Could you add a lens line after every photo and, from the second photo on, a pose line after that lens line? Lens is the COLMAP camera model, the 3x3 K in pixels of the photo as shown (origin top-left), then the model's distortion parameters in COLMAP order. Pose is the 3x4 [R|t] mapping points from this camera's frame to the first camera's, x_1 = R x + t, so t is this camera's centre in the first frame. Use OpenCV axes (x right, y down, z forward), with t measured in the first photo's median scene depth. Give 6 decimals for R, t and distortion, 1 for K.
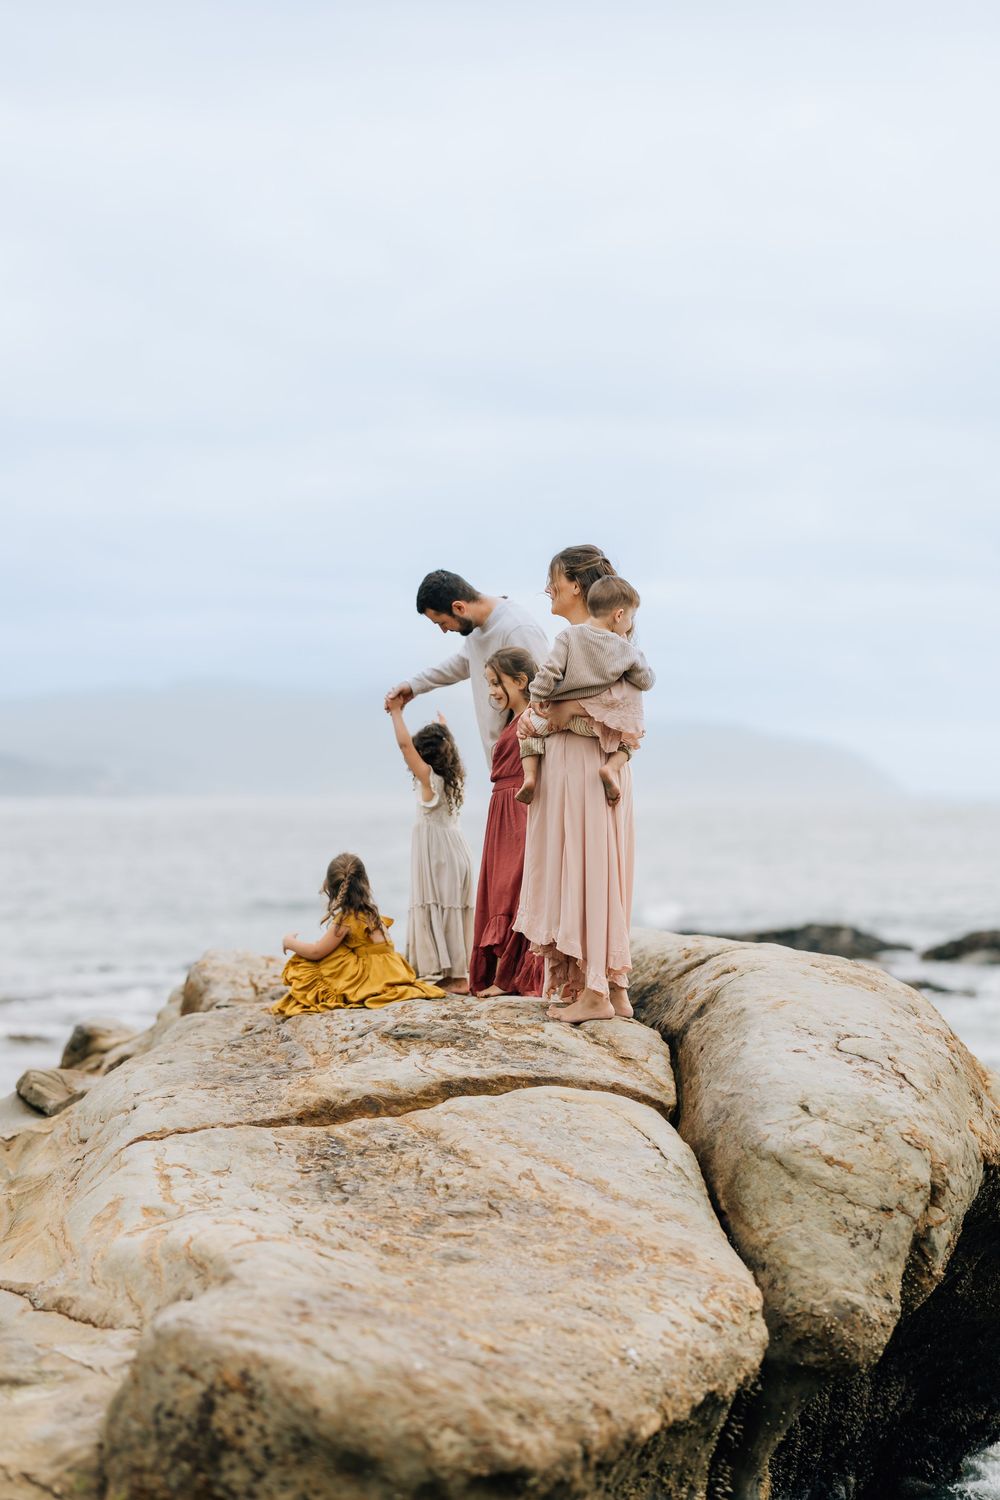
lens RADIAL K [[3801.5, 0, 500.0], [0, 3801.5, 750.0], [0, 0, 1]] dist [0.076745, 0.114276]
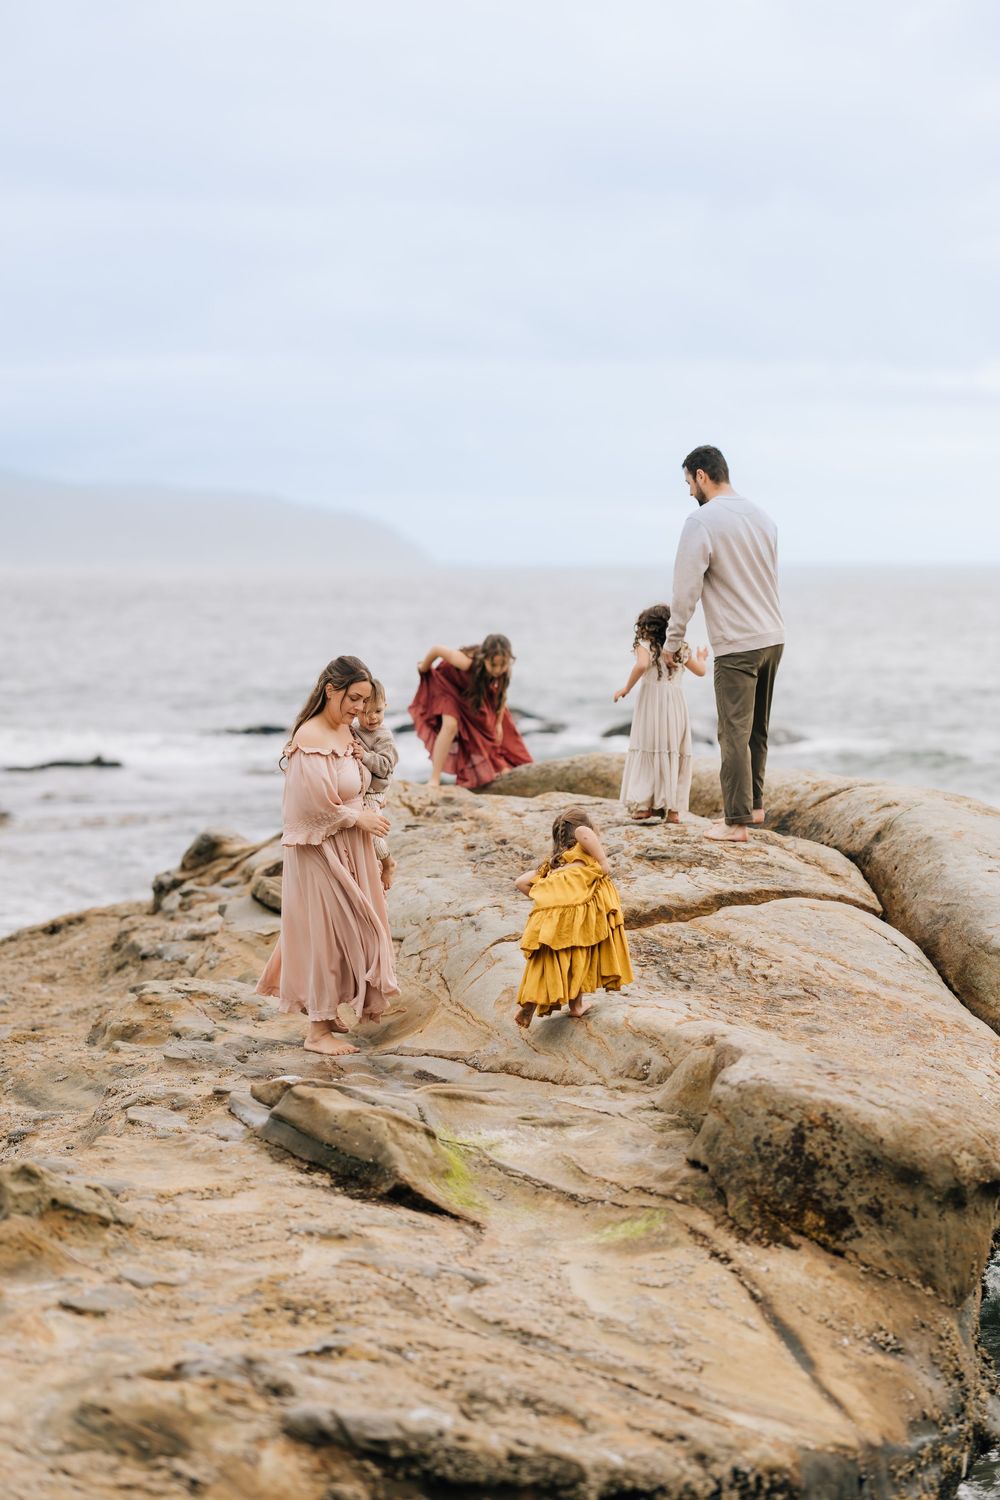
lens RADIAL K [[3801.5, 0, 500.0], [0, 3801.5, 750.0], [0, 0, 1]] dist [0.076745, 0.114276]
pose [[0.988546, -0.000322, 0.150918, -0.314049], [-0.009509, 0.997878, 0.064417, -0.050359], [-0.150619, -0.065114, 0.986445, -0.300702]]
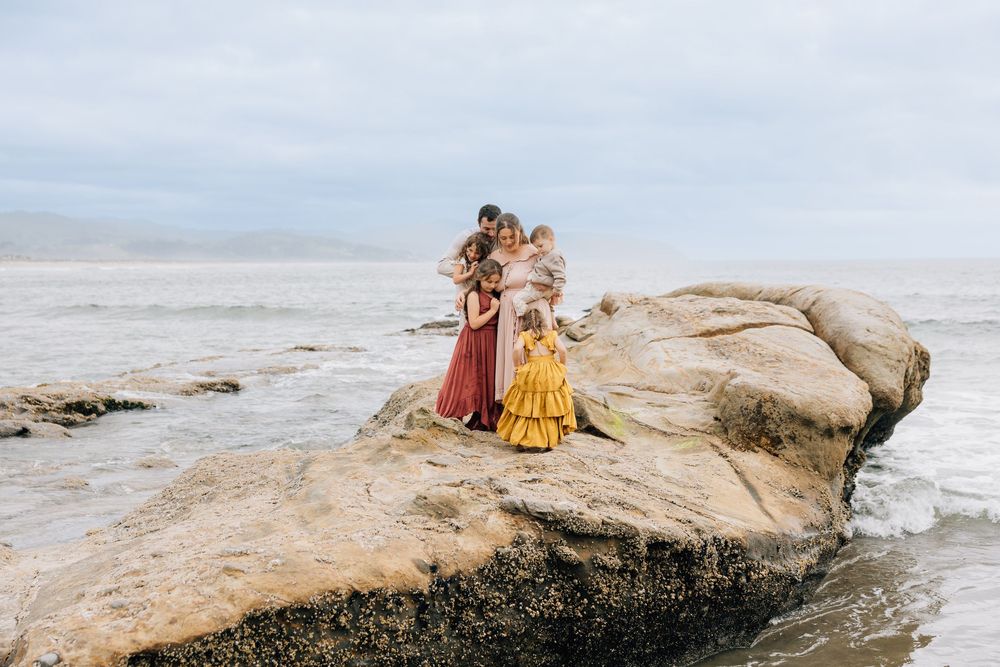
lens RADIAL K [[1330.1, 0, 500.0], [0, 1330.1, 333.5], [0, 0, 1]] dist [0.022371, 0.014959]
pose [[0.999917, 0.001352, -0.012794, -0.224451], [-0.000541, 0.998000, 0.063217, 0.027370], [0.012854, -0.063205, 0.997918, -0.125047]]
